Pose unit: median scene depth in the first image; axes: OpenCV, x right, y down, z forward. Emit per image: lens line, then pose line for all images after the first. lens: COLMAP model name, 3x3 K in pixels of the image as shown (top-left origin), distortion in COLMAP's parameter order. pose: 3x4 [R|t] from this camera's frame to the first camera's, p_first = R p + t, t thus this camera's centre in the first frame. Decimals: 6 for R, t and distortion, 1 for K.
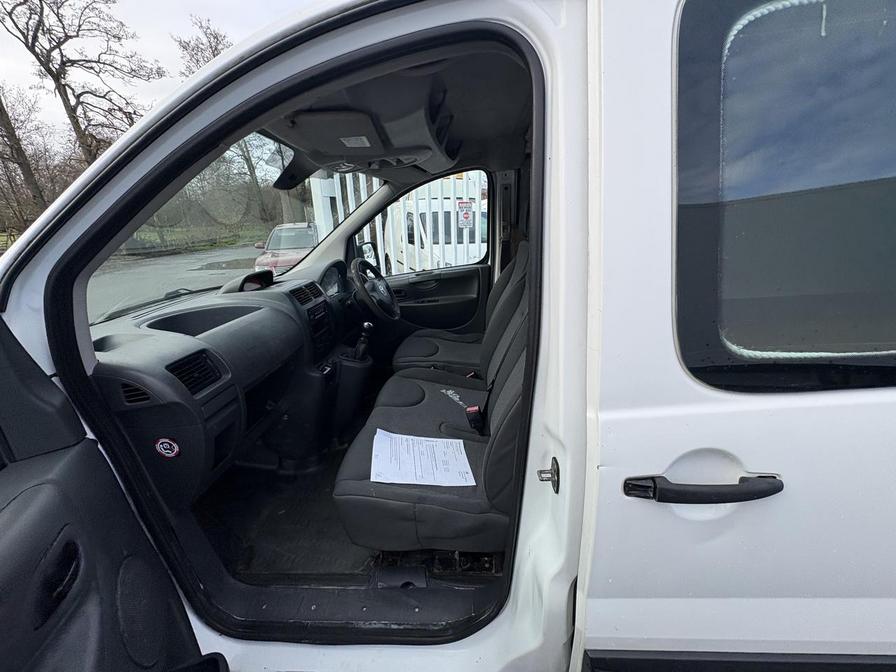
lens RADIAL K [[357.0, 0, 447.5], [0, 357.0, 338.5], [0, 0, 1]] dist [0.001907, -0.000262]
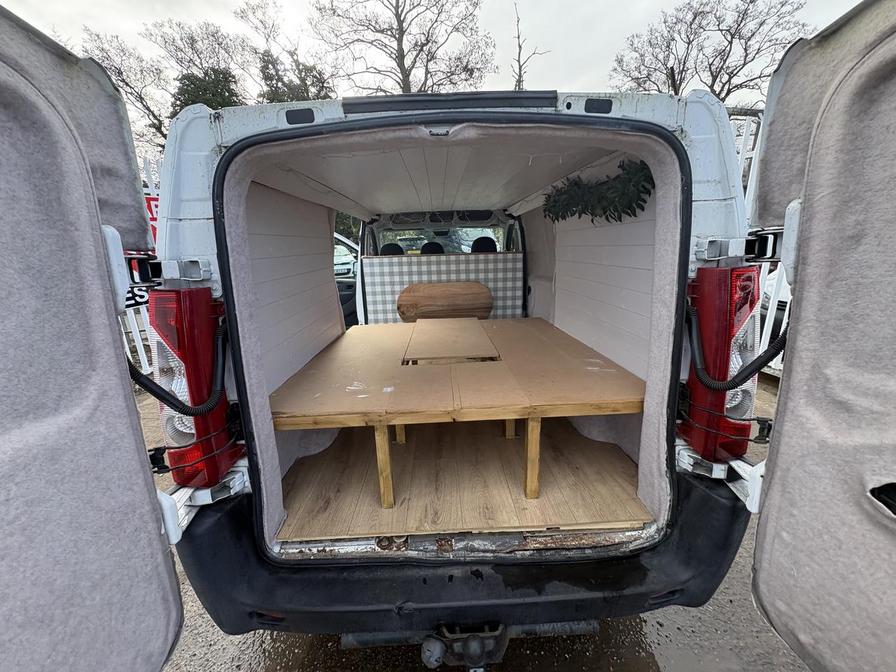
lens RADIAL K [[357.0, 0, 447.9], [0, 357.0, 336.0], [0, 0, 1]] dist [0.001907, -0.000262]
pose [[0.110192, 0.297827, -0.948239, 2.488871], [-0.283166, 0.923917, 0.257282, -0.383917], [0.952720, 0.240159, 0.186143, 0.608915]]
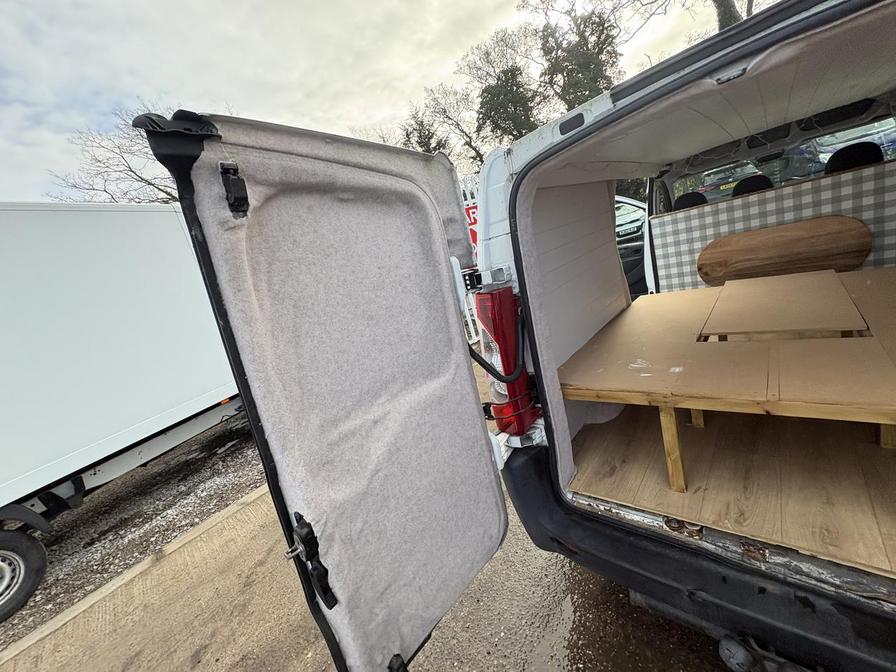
lens RADIAL K [[357.0, 0, 449.3], [0, 357.0, 337.1], [0, 0, 1]] dist [0.001907, -0.000262]
pose [[-0.556511, 0.388387, -0.734474, 2.546065], [0.035978, 0.894449, 0.445721, -0.447028], [0.830061, 0.221624, -0.511744, 0.633472]]
